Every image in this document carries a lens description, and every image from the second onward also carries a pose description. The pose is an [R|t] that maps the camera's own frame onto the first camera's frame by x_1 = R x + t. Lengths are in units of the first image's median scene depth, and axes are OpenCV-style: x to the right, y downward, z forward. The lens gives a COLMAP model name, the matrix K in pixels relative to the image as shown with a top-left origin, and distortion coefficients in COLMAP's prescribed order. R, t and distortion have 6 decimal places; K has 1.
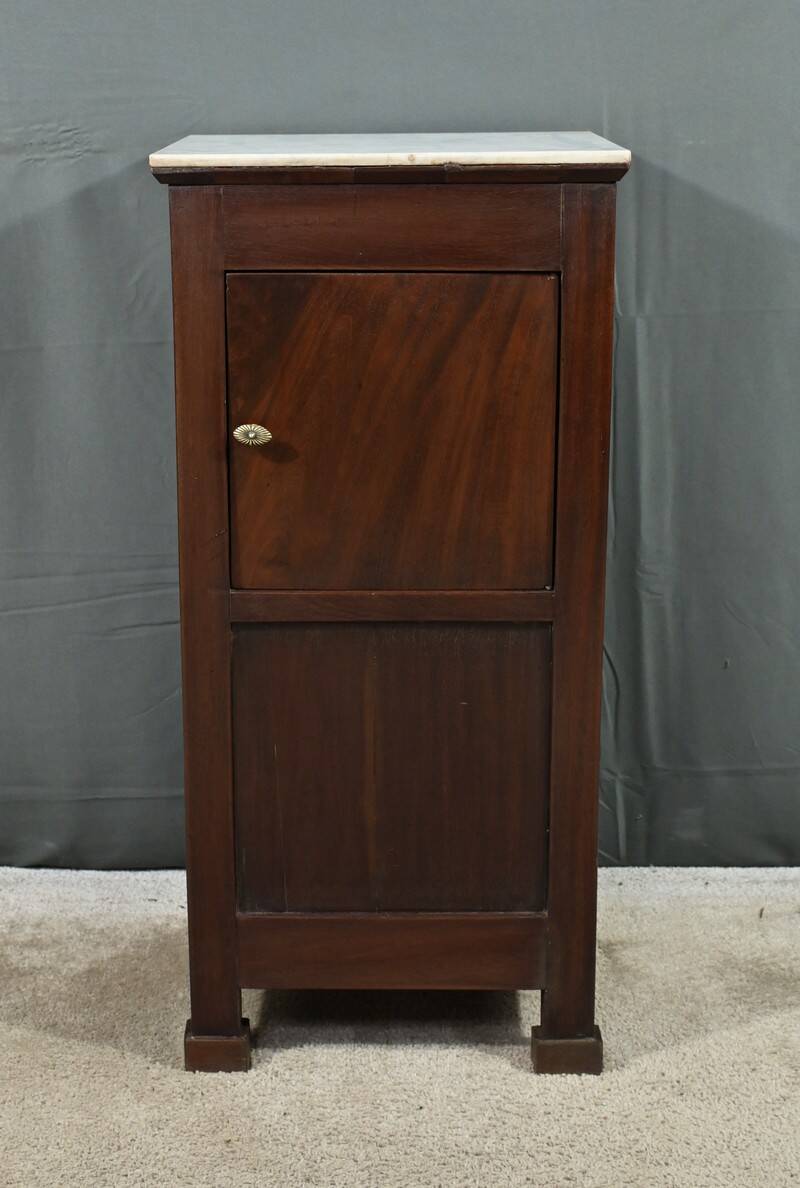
lens RADIAL K [[2006.4, 0, 384.6], [0, 2006.4, 634.3], [0, 0, 1]] dist [0.000160, 0.000000]
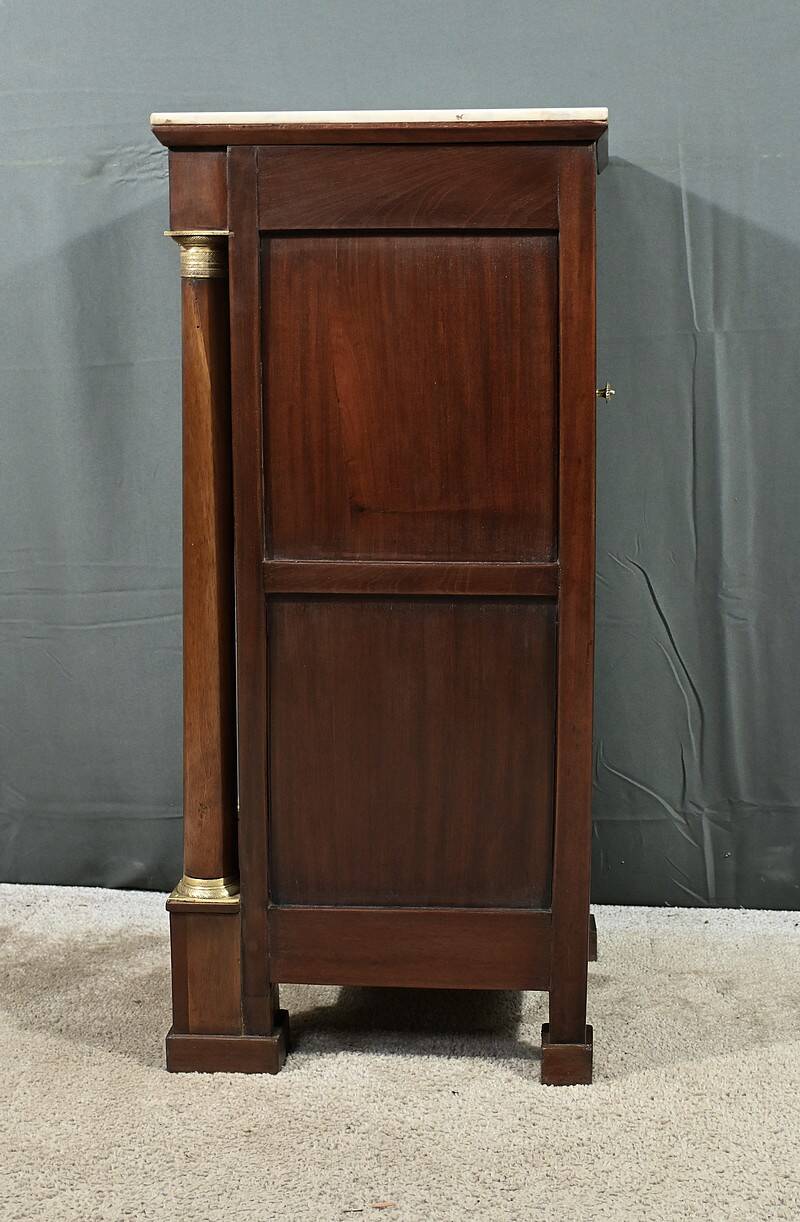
lens RADIAL K [[1864.9, 0, 401.4], [0, 1864.9, 635.9], [0, 0, 1]] dist [-0.005909, 0.000000]
pose [[0.992703, 0.016225, -0.119485, 0.084983], [-0.027986, 0.994850, -0.097419, 0.087279], [0.117289, 0.100052, 0.988045, 0.081895]]
